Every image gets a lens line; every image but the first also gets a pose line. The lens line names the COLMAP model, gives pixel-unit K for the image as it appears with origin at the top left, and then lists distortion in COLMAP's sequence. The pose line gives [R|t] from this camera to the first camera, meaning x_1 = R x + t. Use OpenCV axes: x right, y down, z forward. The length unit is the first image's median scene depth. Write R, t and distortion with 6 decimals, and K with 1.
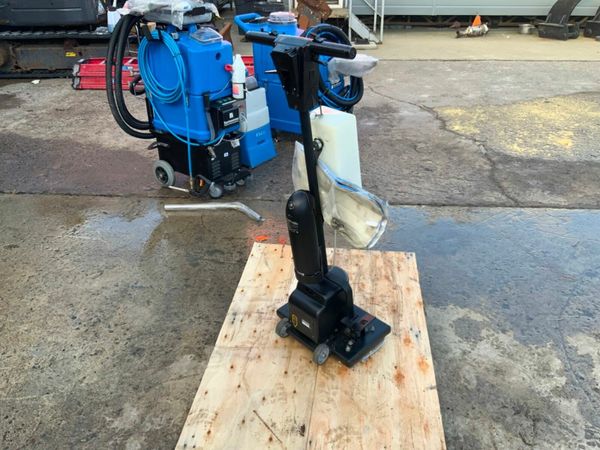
lens RADIAL K [[495.3, 0, 300.0], [0, 495.3, 225.0], [0, 0, 1]] dist [0.083128, -0.157988]
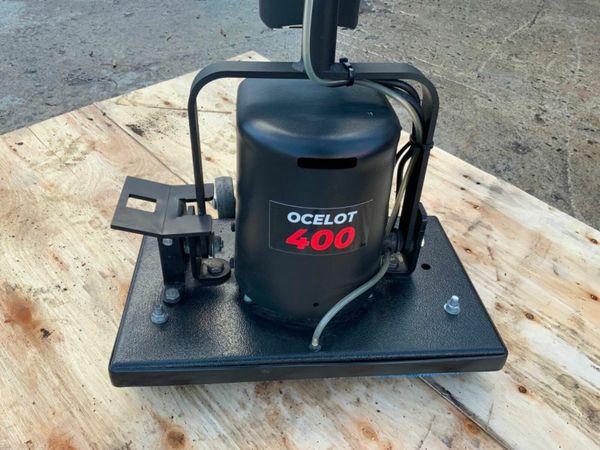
lens RADIAL K [[502.1, 0, 300.0], [0, 502.1, 225.0], [0, 0, 1]] dist [0.045166, -0.091278]
pose [[-0.621201, 0.508325, -0.596418, 0.232398], [-0.431818, 0.413067, 0.801816, -0.067073], [0.653944, 0.755633, -0.037094, 0.997324]]
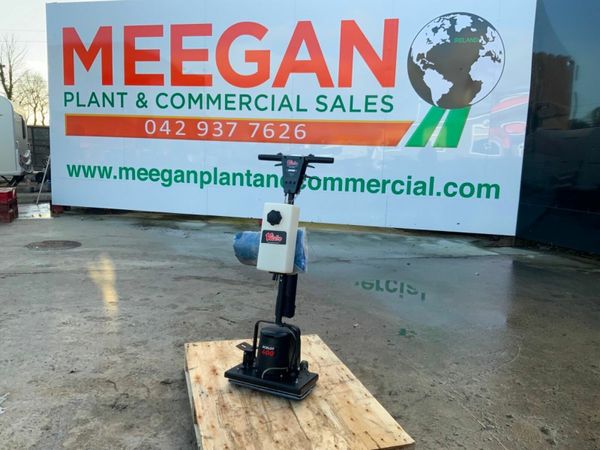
lens RADIAL K [[495.3, 0, 300.0], [0, 495.3, 225.0], [0, 0, 1]] dist [0.083128, -0.157988]
pose [[-0.915740, 0.023684, -0.401074, 0.496833], [-0.226832, 0.793466, 0.564765, -0.834499], [0.331614, 0.608154, -0.721236, 1.716440]]
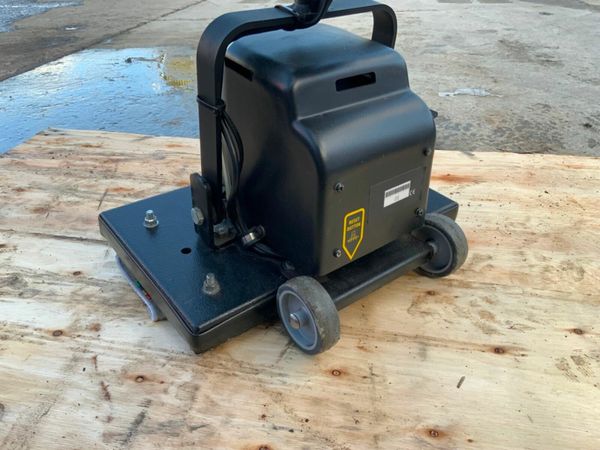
lens RADIAL K [[502.1, 0, 300.0], [0, 502.1, 225.0], [0, 0, 1]] dist [0.045166, -0.091278]
pose [[0.082771, -0.503829, 0.859829, -0.225427], [0.500251, 0.767217, 0.401406, 0.068841], [-0.861915, 0.396905, 0.315544, 0.904557]]
